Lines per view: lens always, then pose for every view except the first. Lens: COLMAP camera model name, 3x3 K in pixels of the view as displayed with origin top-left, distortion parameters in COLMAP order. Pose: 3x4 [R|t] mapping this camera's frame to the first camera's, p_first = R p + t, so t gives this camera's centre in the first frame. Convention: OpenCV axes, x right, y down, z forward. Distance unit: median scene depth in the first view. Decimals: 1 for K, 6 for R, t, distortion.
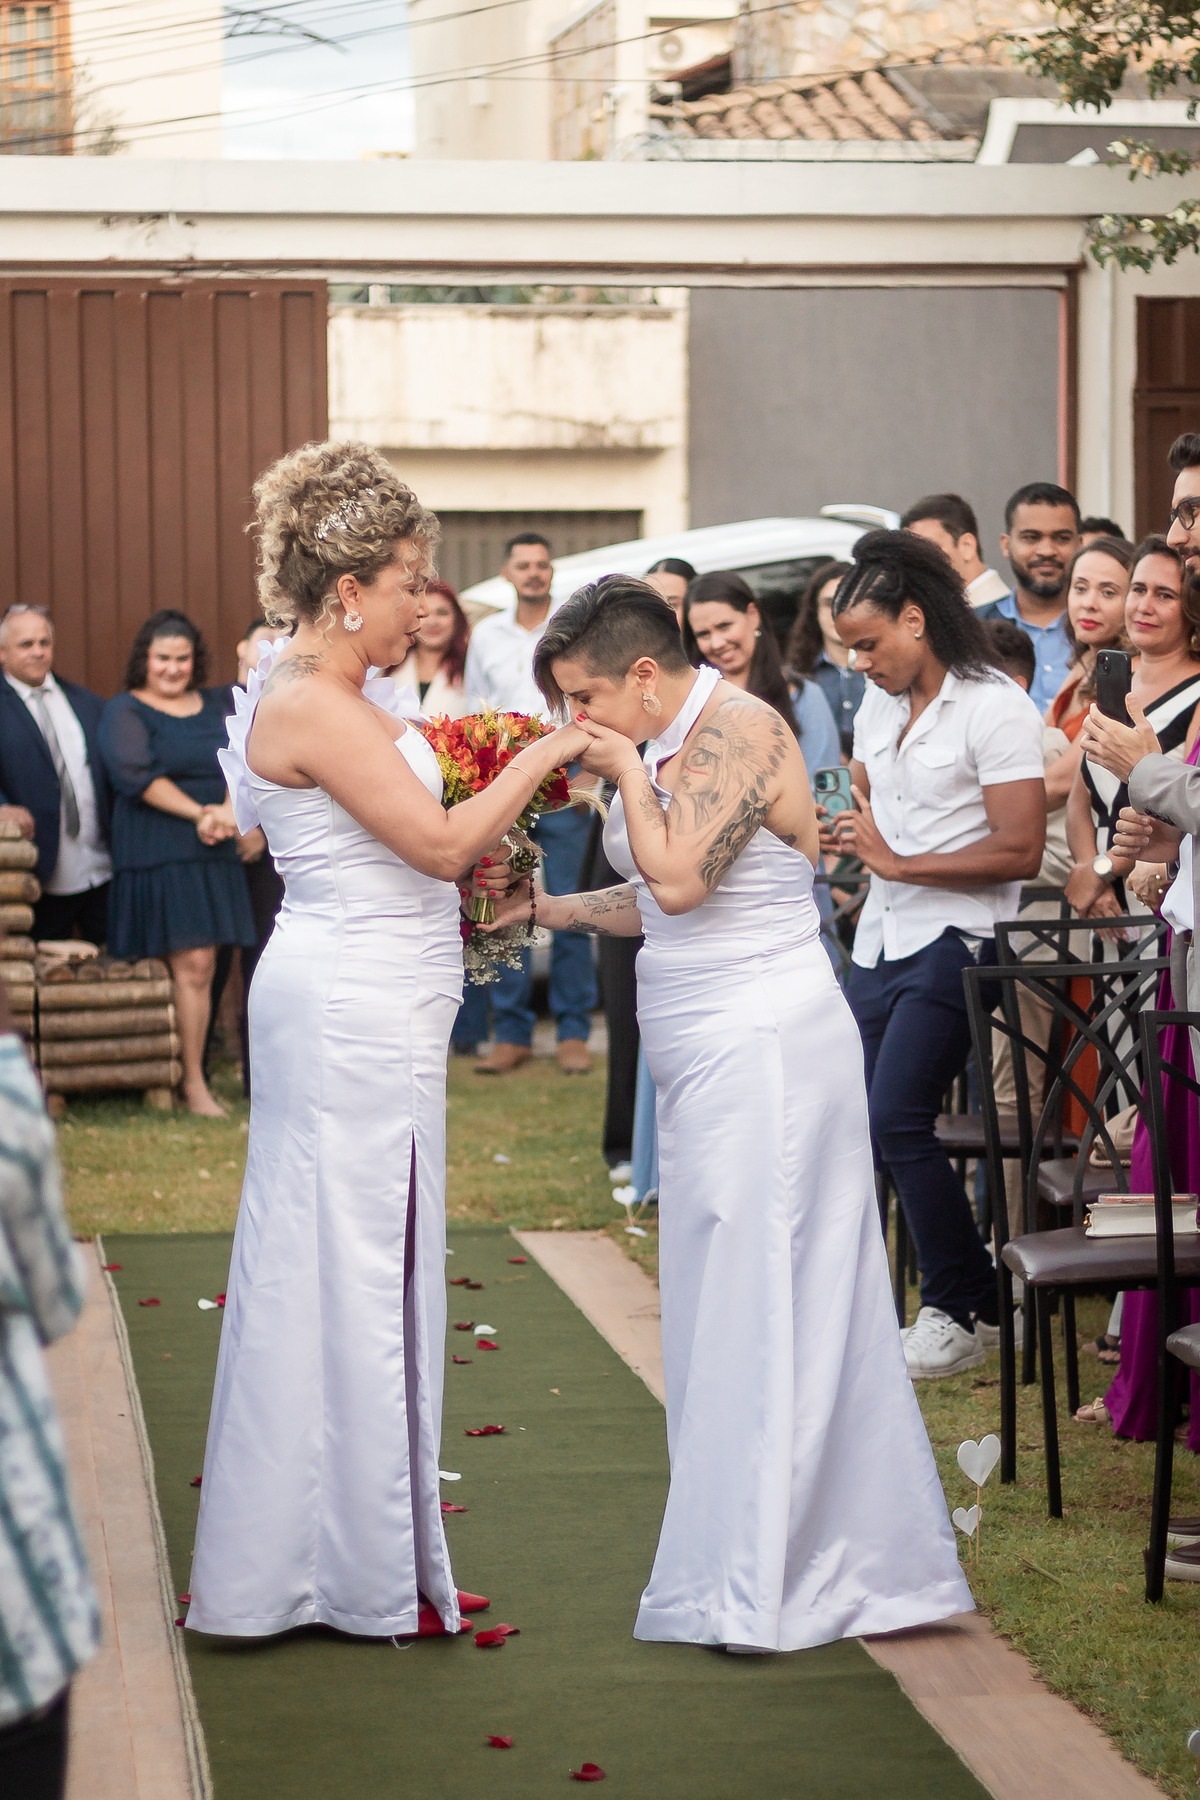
lens RADIAL K [[4896.8, 0, 674.1], [0, 4896.8, 907.5], [0, 0, 1]] dist [0.081144, -0.341518]
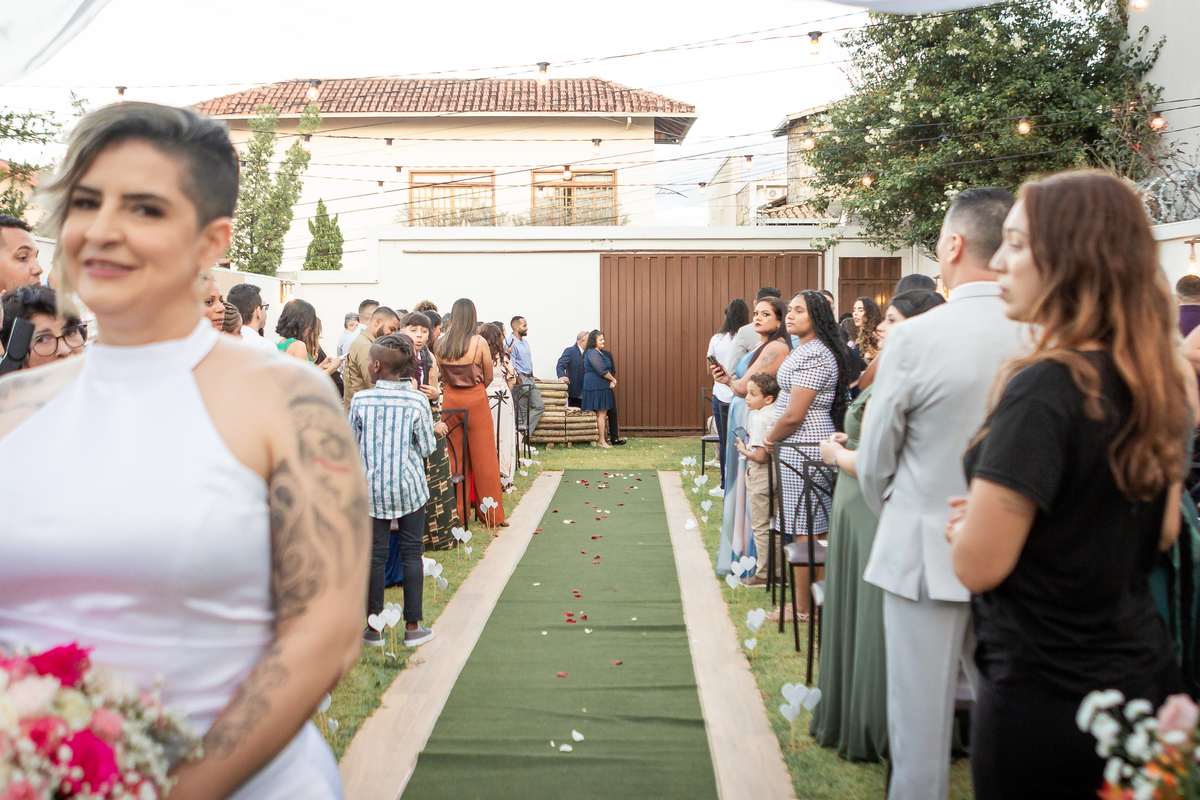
lens RADIAL K [[1310.4, 0, 605.3], [0, 1310.4, 393.7], [0, 0, 1]] dist [-0.039711, 0.011622]
pose [[0.986626, 0.011351, -0.162604, 0.085657], [-0.014737, 0.999699, -0.019635, 0.016228], [0.162333, 0.021769, 0.986496, -0.126253]]
